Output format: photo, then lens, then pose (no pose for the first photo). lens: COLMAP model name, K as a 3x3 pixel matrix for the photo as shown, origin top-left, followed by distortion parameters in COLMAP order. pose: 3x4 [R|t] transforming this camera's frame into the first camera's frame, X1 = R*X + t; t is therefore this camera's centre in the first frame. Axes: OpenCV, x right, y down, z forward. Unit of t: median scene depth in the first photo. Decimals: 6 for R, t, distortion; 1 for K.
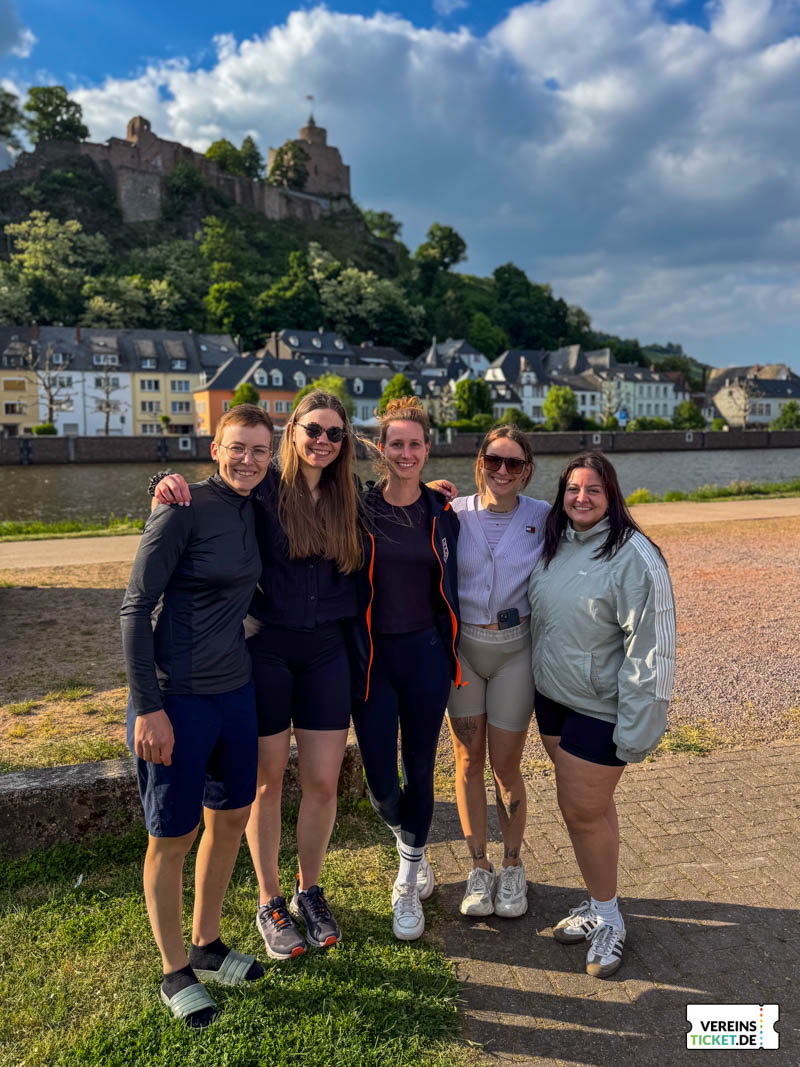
lens RADIAL K [[797.1, 0, 444.3], [0, 797.1, 504.6], [0, 0, 1]] dist [0.060409, -0.103760]
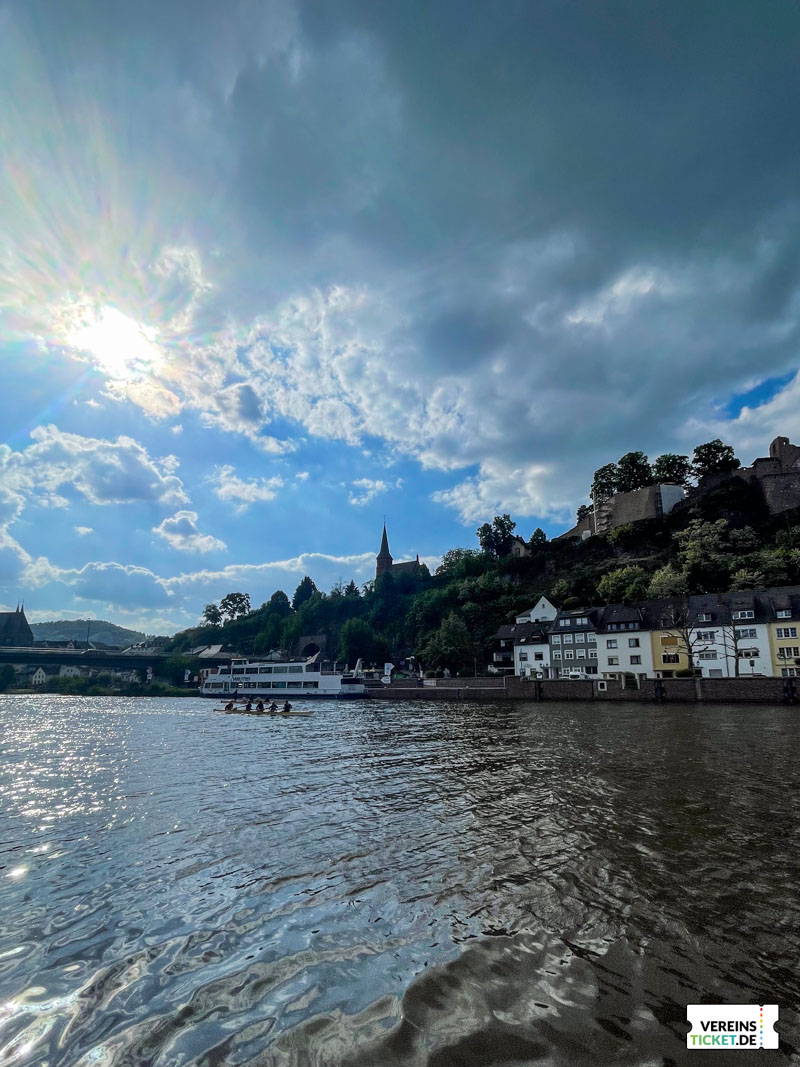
lens RADIAL K [[510.8, 0, 422.4], [0, 510.8, 596.7], [0, 0, 1]] dist [0.000479, -0.000195]
pose [[0.521634, -0.145492, -0.840673, -0.023682], [-0.073108, 0.974105, -0.213948, -0.007892], [0.850032, 0.173062, 0.497489, 0.174666]]
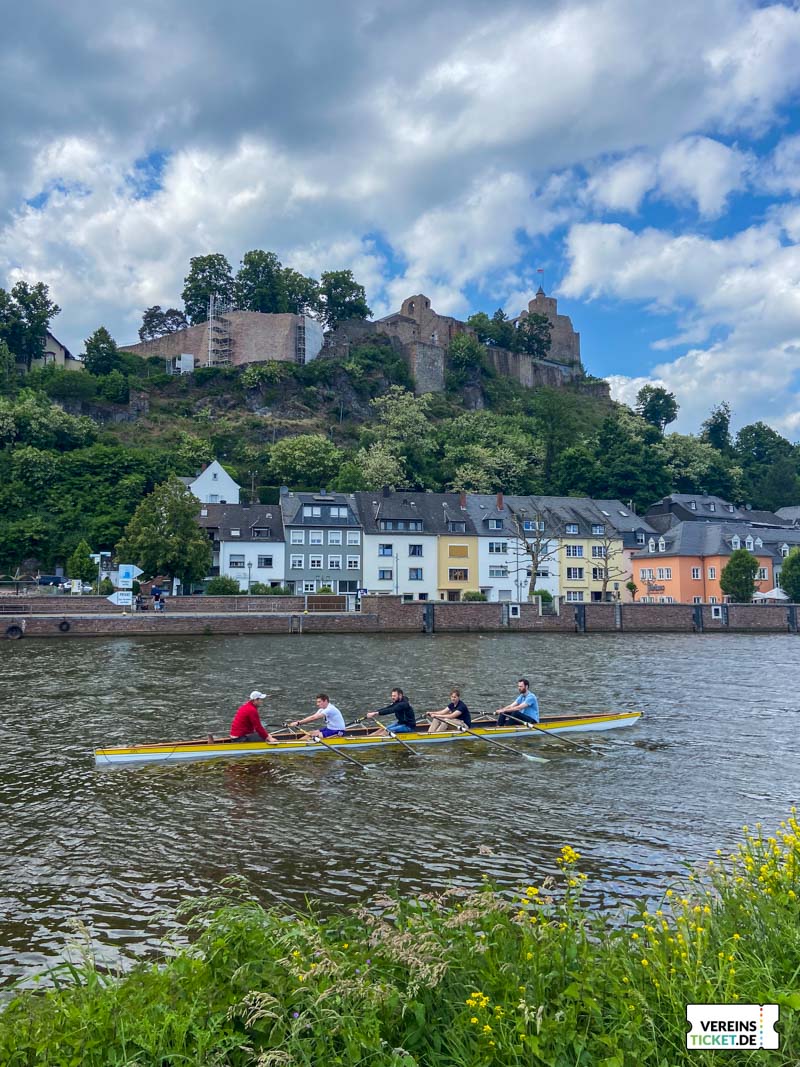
lens RADIAL K [[859.2, 0, 380.6], [0, 859.2, 509.3], [0, 0, 1]] dist [0.099908, -0.000518]
pose [[0.990327, -0.008474, -0.138497, -0.370878], [-0.019152, 0.980232, -0.196920, 0.009651], [0.137428, 0.197668, 0.970588, -0.044343]]
